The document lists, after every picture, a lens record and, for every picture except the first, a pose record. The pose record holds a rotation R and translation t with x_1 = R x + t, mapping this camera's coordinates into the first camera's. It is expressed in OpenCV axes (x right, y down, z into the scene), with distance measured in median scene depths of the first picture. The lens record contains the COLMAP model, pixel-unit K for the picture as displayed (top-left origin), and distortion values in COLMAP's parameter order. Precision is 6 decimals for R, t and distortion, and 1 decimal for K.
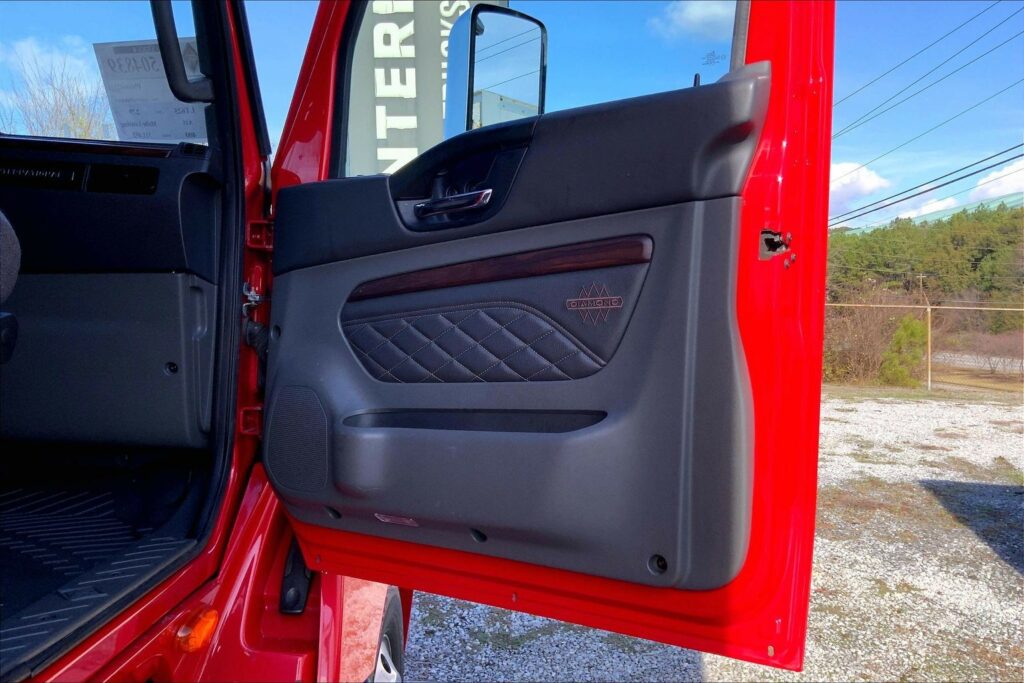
lens RADIAL K [[875.0, 0, 511.8], [0, 875.0, 345.0], [0, 0, 1]] dist [0.090483, -0.179764]
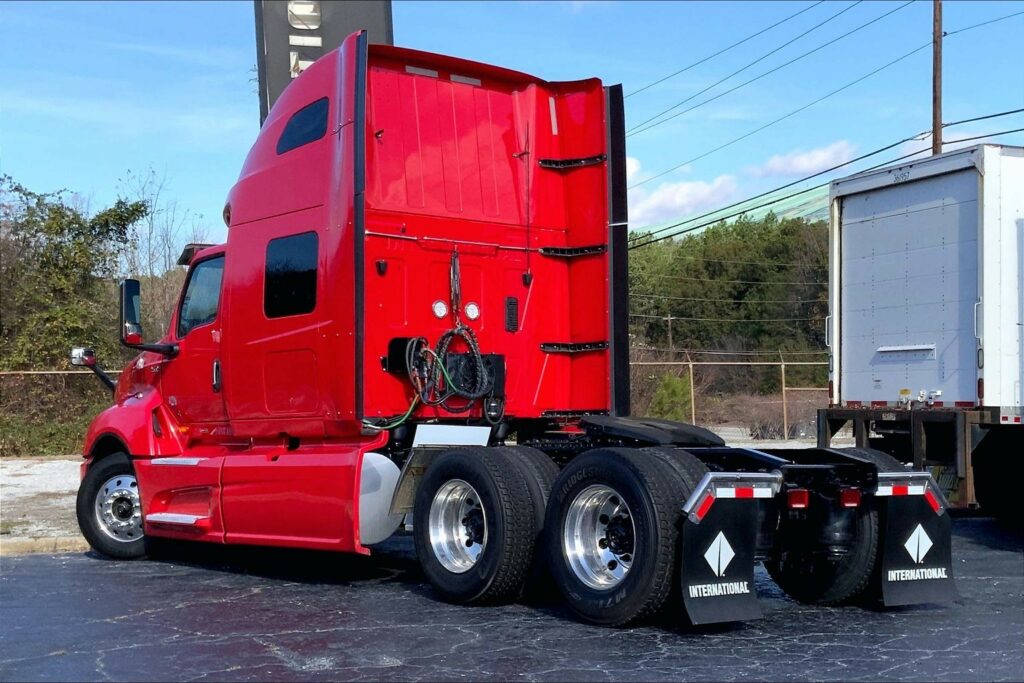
lens RADIAL K [[1586.9, 0, 521.8], [0, 1586.9, 350.0], [0, 0, 1]] dist [0.098441, 0.000000]
pose [[0.941522, -0.024359, 0.336069, -0.069497], [0.043723, 0.997783, -0.050174, 0.005354], [-0.334102, 0.061934, 0.940500, -0.139876]]
